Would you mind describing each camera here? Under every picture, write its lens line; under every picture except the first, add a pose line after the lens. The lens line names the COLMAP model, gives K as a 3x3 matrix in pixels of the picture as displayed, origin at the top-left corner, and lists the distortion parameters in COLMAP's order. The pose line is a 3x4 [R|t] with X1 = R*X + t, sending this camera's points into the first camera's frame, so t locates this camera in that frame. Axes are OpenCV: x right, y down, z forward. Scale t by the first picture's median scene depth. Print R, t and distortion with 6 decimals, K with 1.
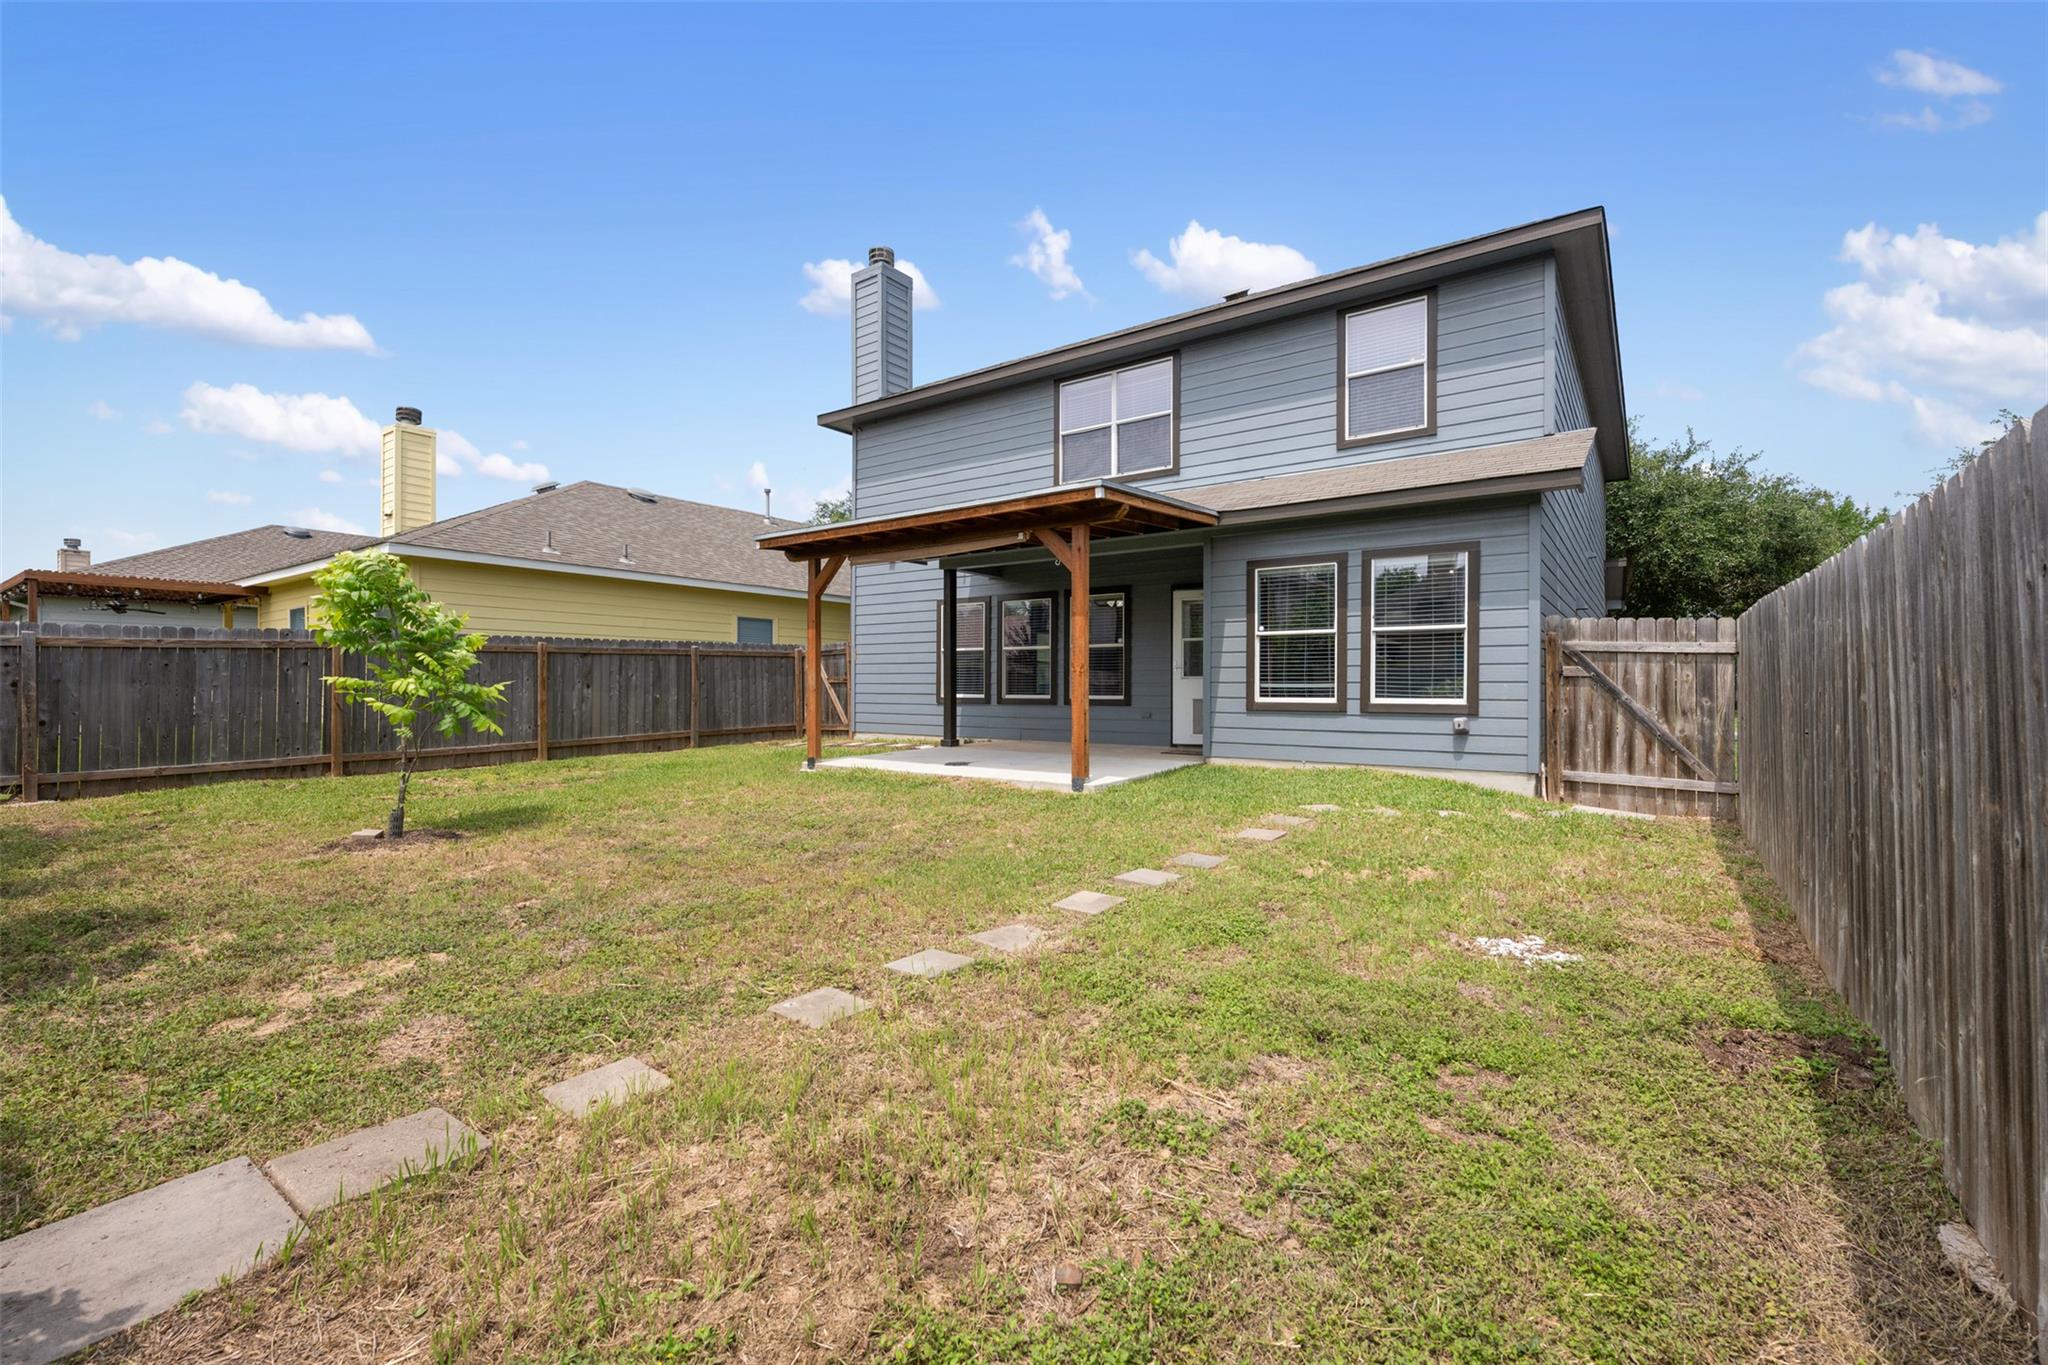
lens RADIAL K [[811.8, 0, 980.8], [0, 811.8, 669.6], [0, 0, 1]] dist [-0.003062, 0.001116]
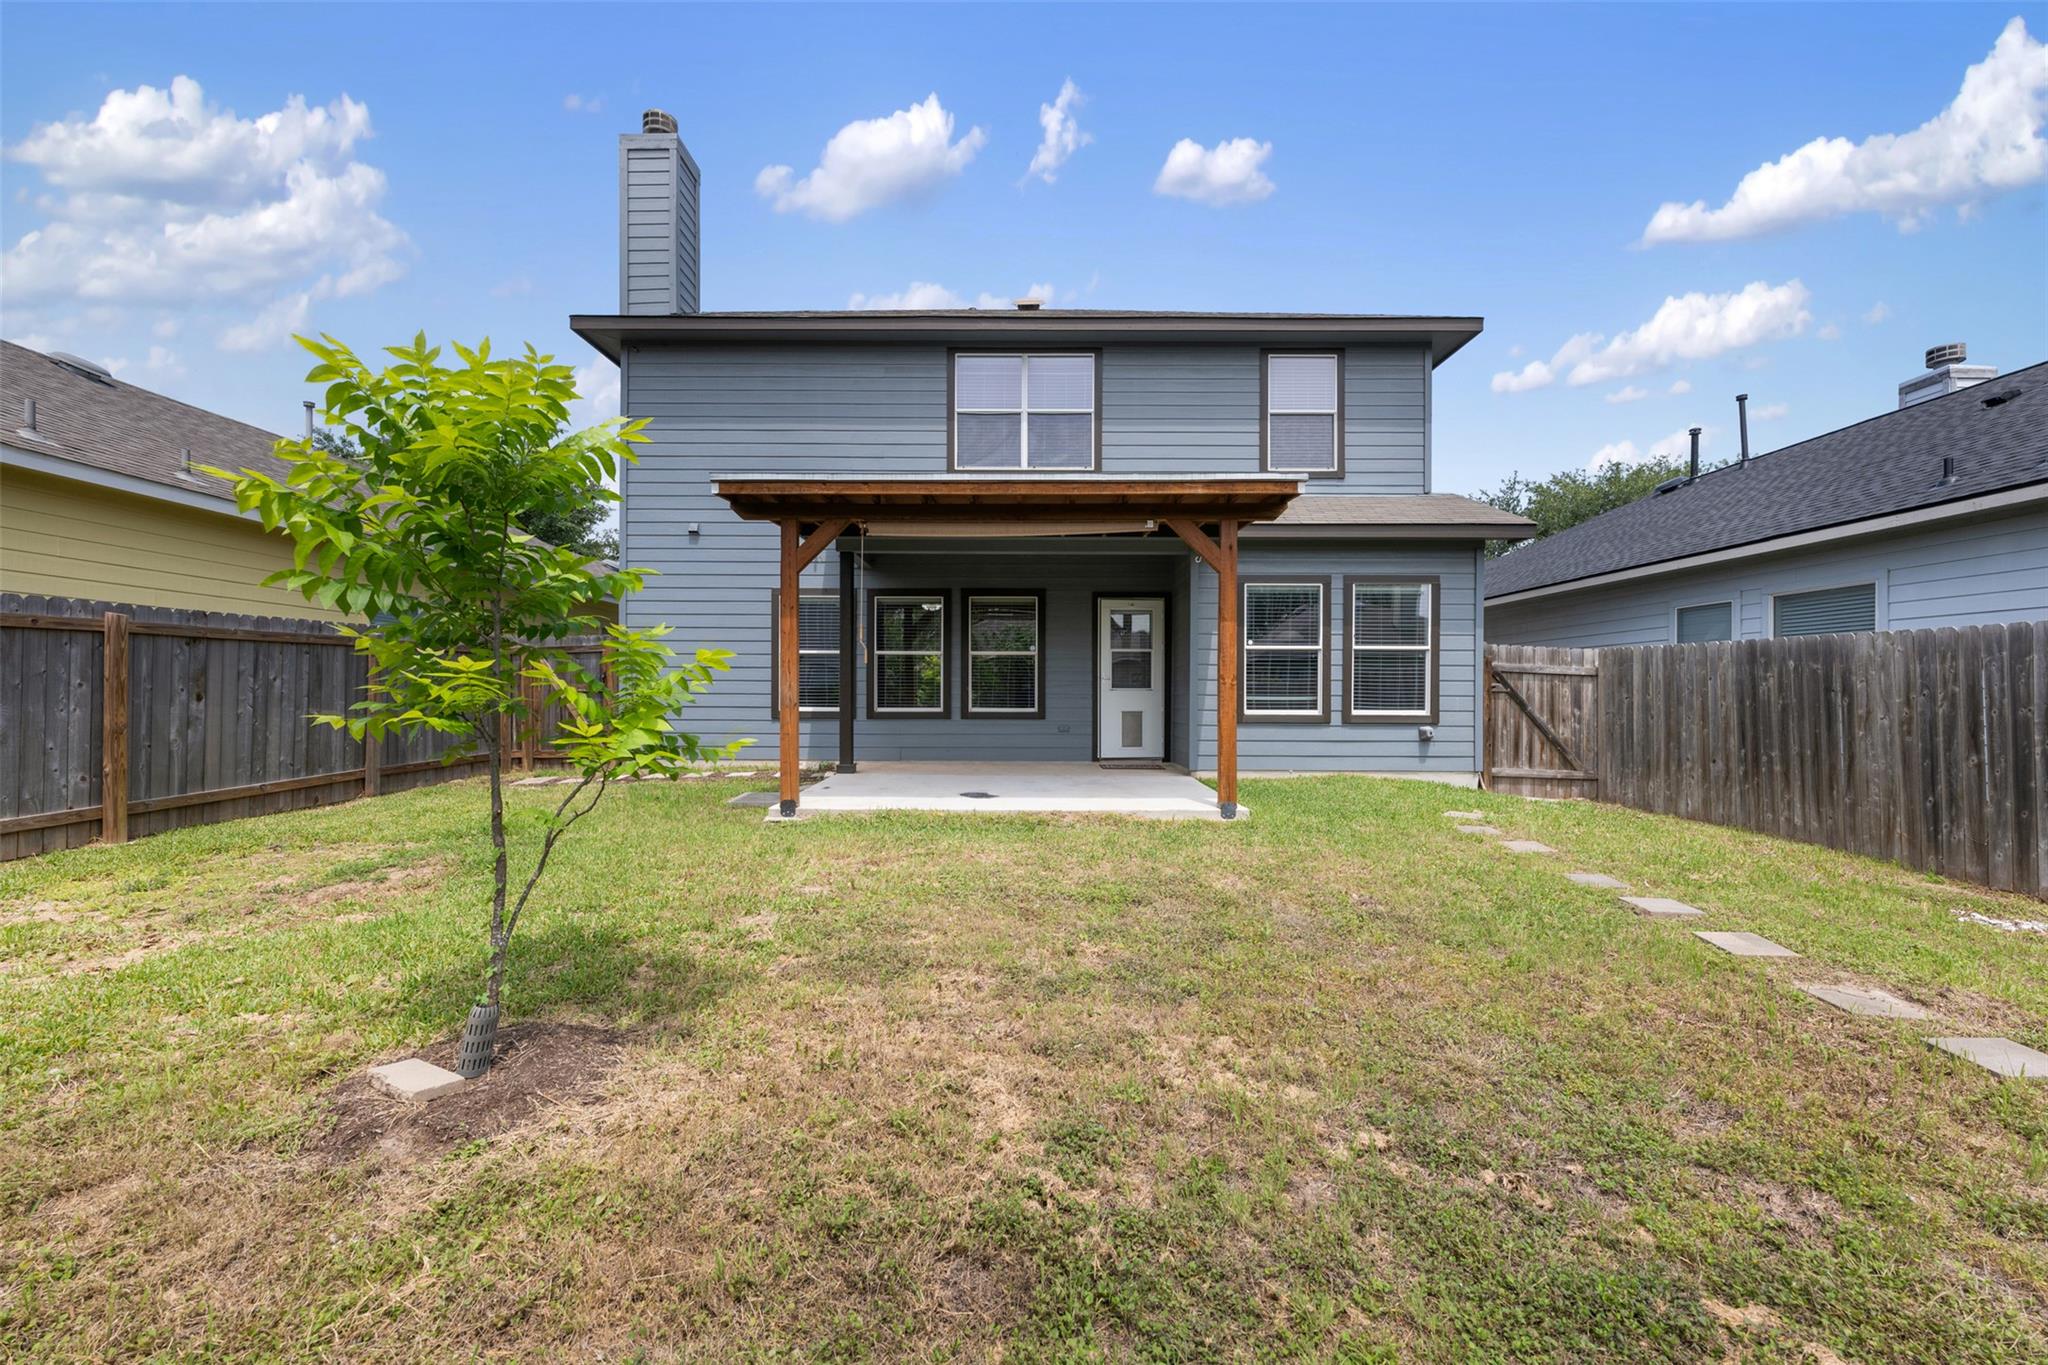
lens RADIAL K [[811.8, 0, 1007.3], [0, 811.8, 686.5], [0, 0, 1]] dist [-0.003062, 0.001116]
pose [[0.820904, 0.008231, 0.571006, -0.448284], [-0.013776, 0.999891, 0.005391, 0.003358], [-0.570900, -0.012292, 0.820928, 0.306539]]
